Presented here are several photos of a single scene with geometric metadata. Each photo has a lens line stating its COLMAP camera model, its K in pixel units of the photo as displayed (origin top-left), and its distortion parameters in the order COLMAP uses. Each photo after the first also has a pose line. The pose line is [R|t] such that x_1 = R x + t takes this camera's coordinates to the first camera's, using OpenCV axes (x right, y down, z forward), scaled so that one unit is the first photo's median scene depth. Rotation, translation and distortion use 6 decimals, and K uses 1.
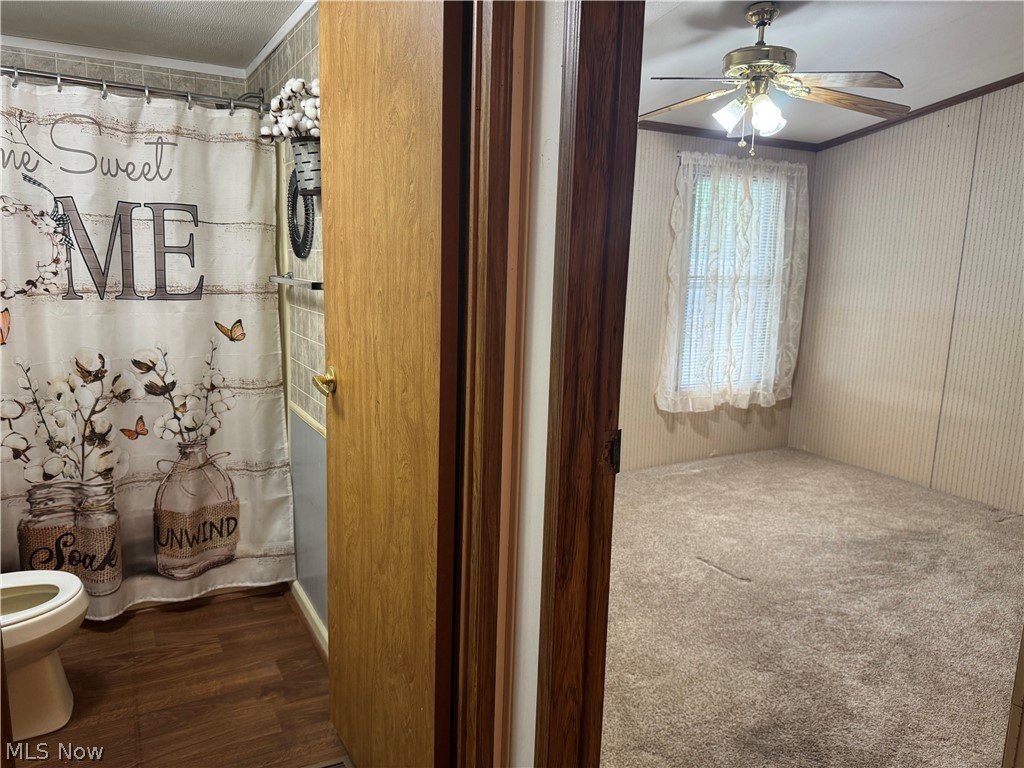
lens RADIAL K [[713.0, 0, 503.4], [0, 713.0, 381.6], [0, 0, 1]] dist [0.054973, -0.077933]
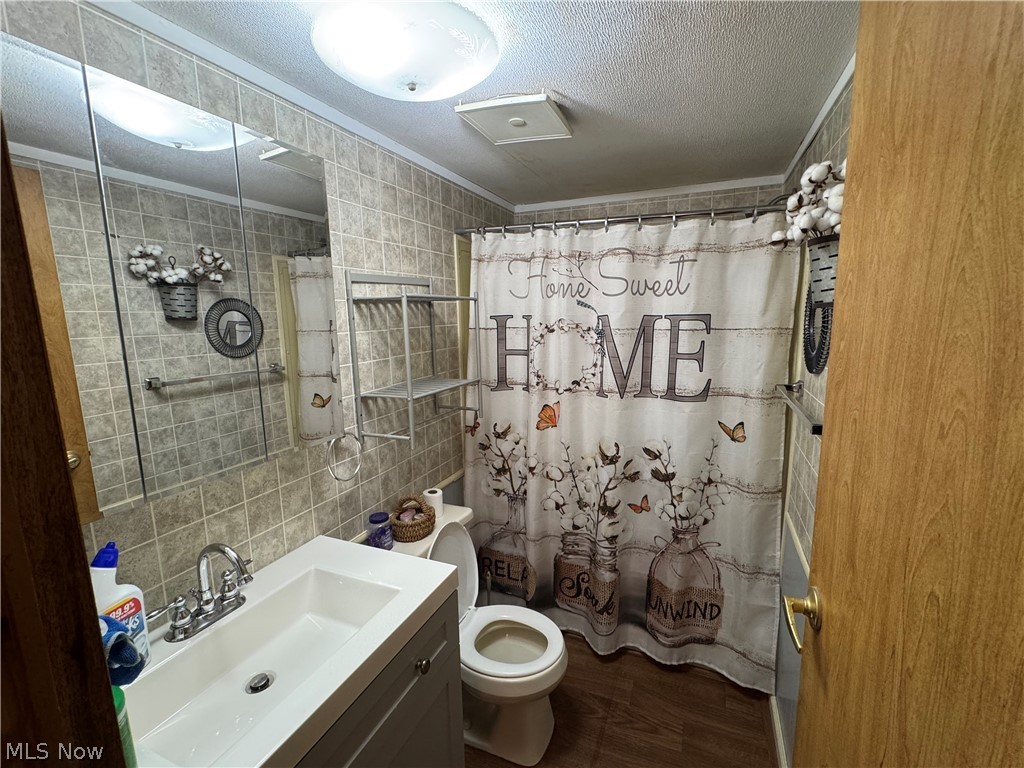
lens RADIAL K [[456.6, 0, 510.3], [0, 456.6, 386.8], [0, 0, 1]] dist [-0.005293, -0.000107]
pose [[0.617847, 0.084600, -0.781734, -0.073762], [-0.094790, 0.994958, 0.032757, -0.133920], [0.780564, 0.053862, 0.622751, 0.358822]]
